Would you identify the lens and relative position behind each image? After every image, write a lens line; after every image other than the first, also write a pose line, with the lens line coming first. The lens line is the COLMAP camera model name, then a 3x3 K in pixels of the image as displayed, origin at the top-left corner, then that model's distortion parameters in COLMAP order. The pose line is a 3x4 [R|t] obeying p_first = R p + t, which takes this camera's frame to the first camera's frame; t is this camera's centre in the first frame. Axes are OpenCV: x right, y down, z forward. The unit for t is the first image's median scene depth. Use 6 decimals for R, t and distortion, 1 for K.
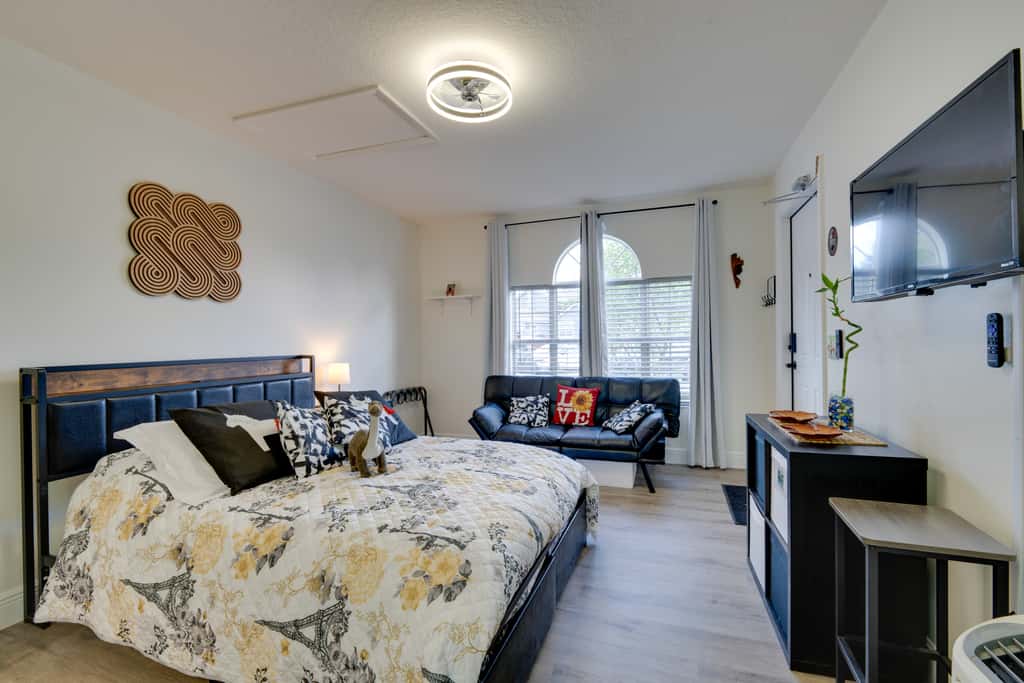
lens RADIAL K [[404.4, 0, 523.3], [0, 404.4, 342.0], [0, 0, 1]] dist [-0.007869, -0.001050]
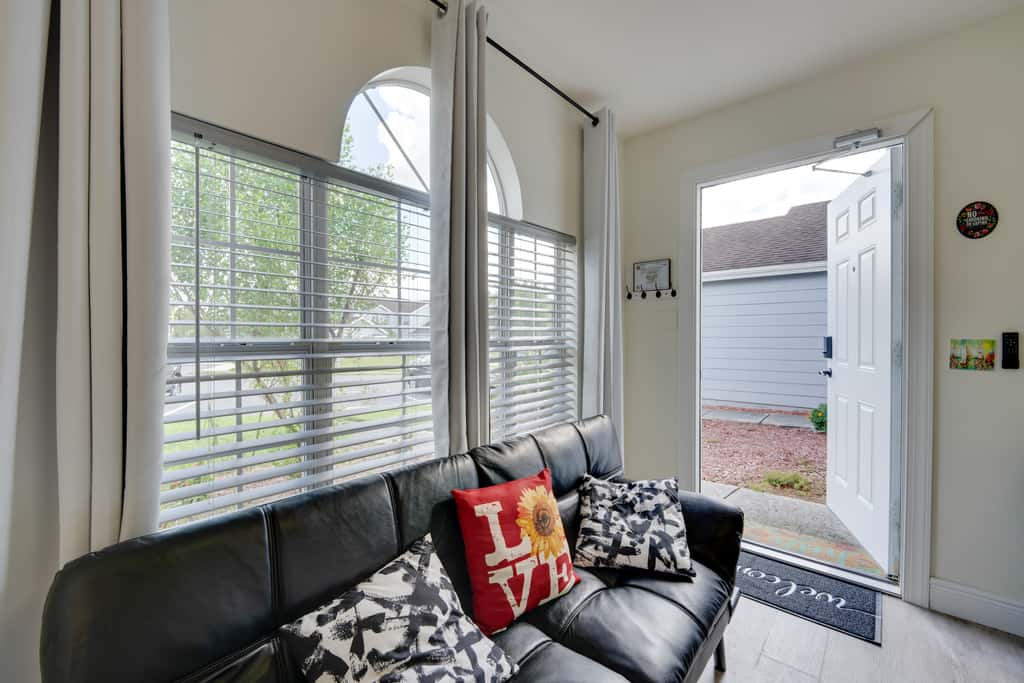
lens RADIAL K [[404.4, 0, 497.7], [0, 404.4, 337.9], [0, 0, 1]] dist [-0.007869, -0.001050]
pose [[0.425559, 0.008830, 0.904888, -0.219838], [0.000995, 0.999947, -0.010226, -0.009342], [-0.904930, 0.005253, 0.425528, 1.043316]]
